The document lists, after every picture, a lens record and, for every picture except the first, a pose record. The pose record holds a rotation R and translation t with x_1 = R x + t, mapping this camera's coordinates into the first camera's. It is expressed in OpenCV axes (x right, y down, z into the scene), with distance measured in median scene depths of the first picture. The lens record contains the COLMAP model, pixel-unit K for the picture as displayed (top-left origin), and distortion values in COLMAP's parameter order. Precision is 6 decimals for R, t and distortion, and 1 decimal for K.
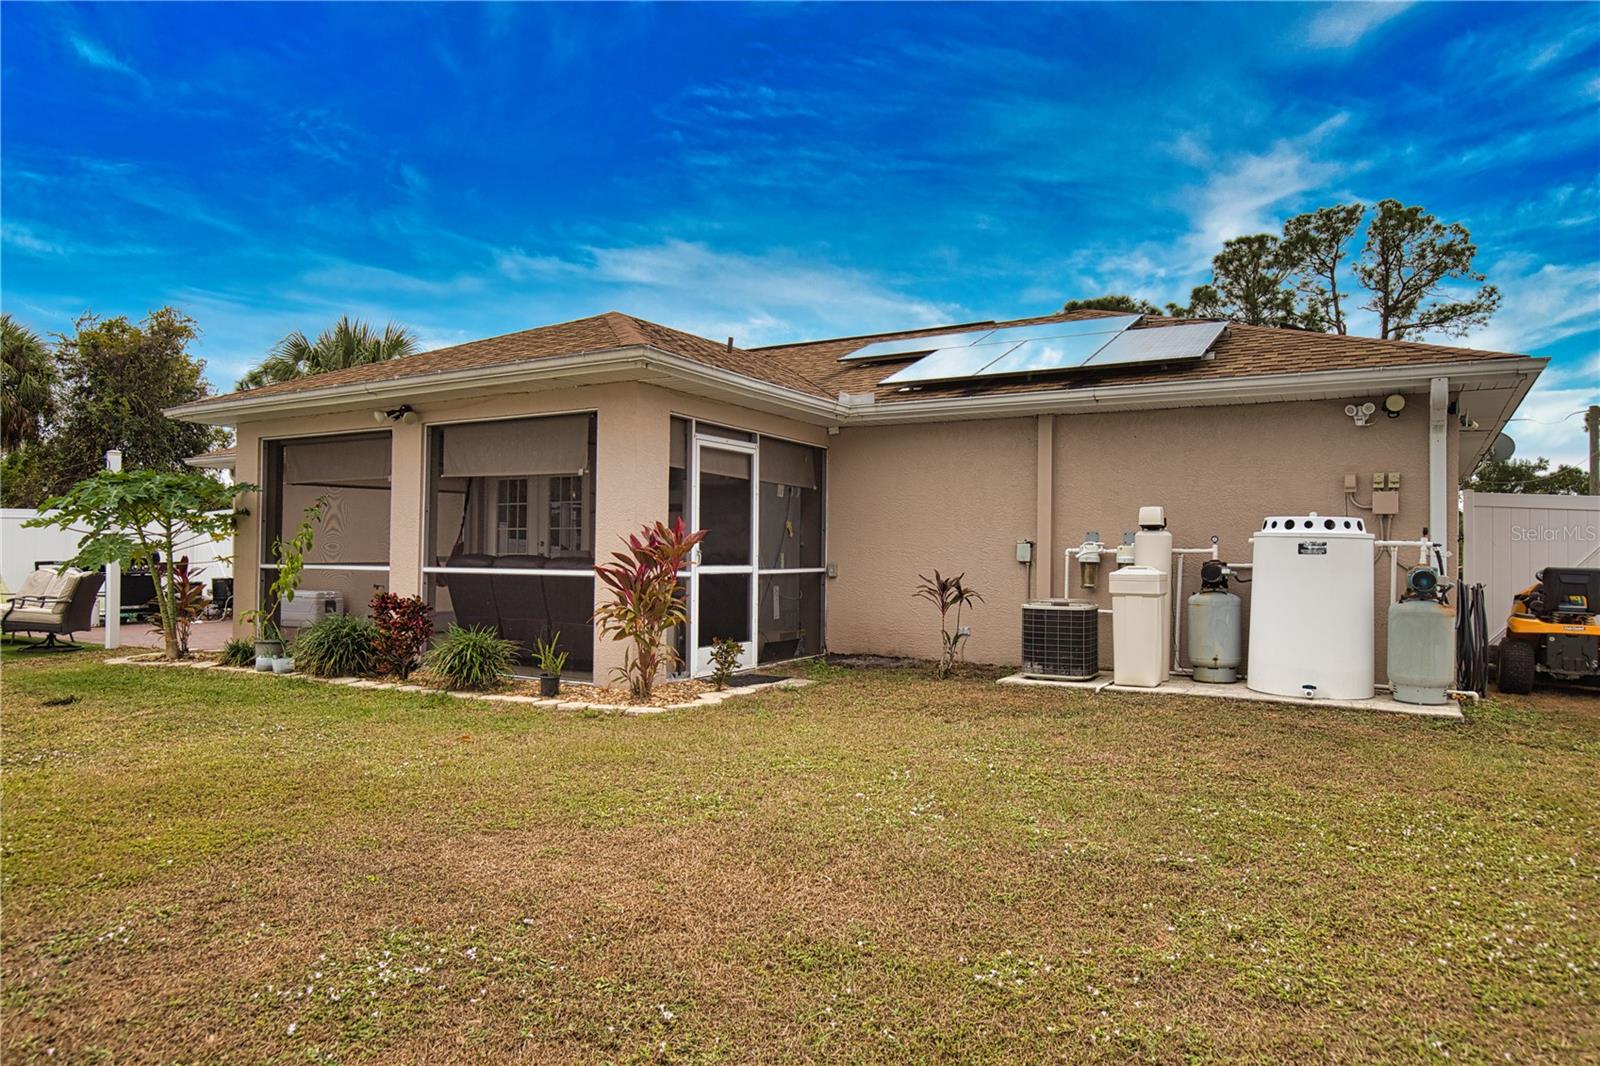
lens RADIAL K [[1008.5, 0, 807.5], [0, 1008.5, 538.7], [0, 0, 1]] dist [0.004462, 0.009183]
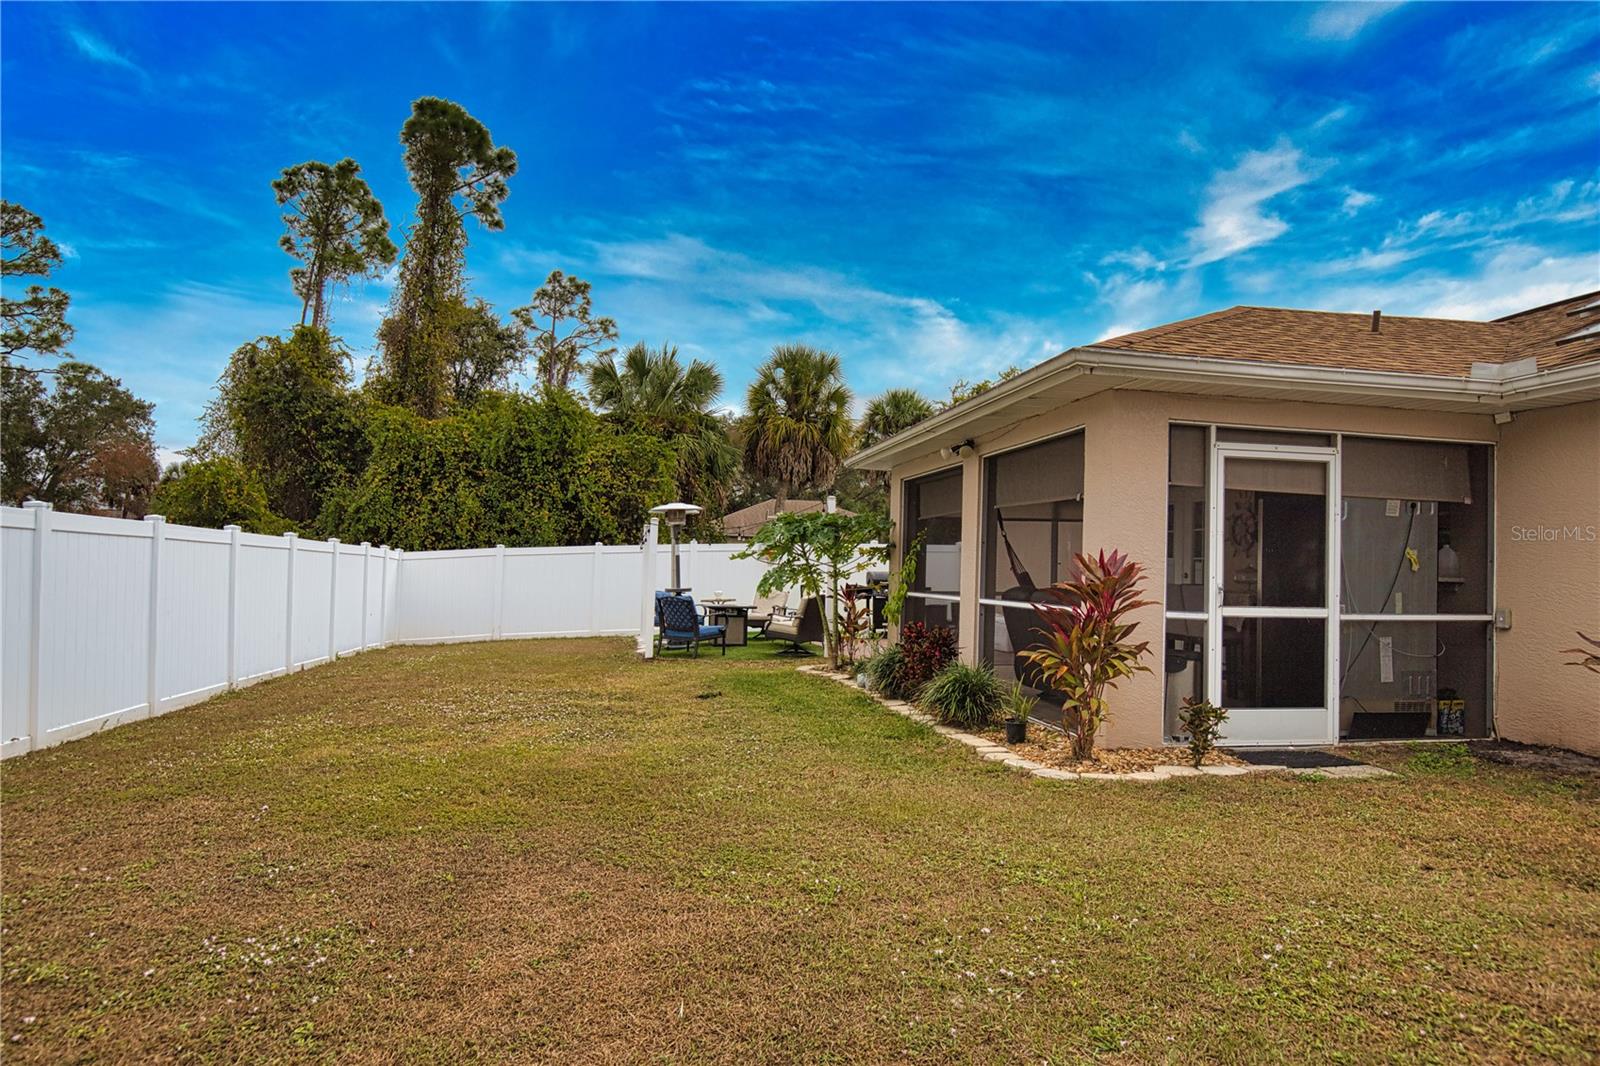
lens RADIAL K [[1008.5, 0, 807.5], [0, 1008.5, 538.7], [0, 0, 1]] dist [0.004462, 0.009183]
pose [[0.667448, -0.016520, -0.744473, 0.273907], [-0.003749, 0.999667, -0.025544, -0.005241], [0.744647, 0.019840, 0.667163, 0.219009]]
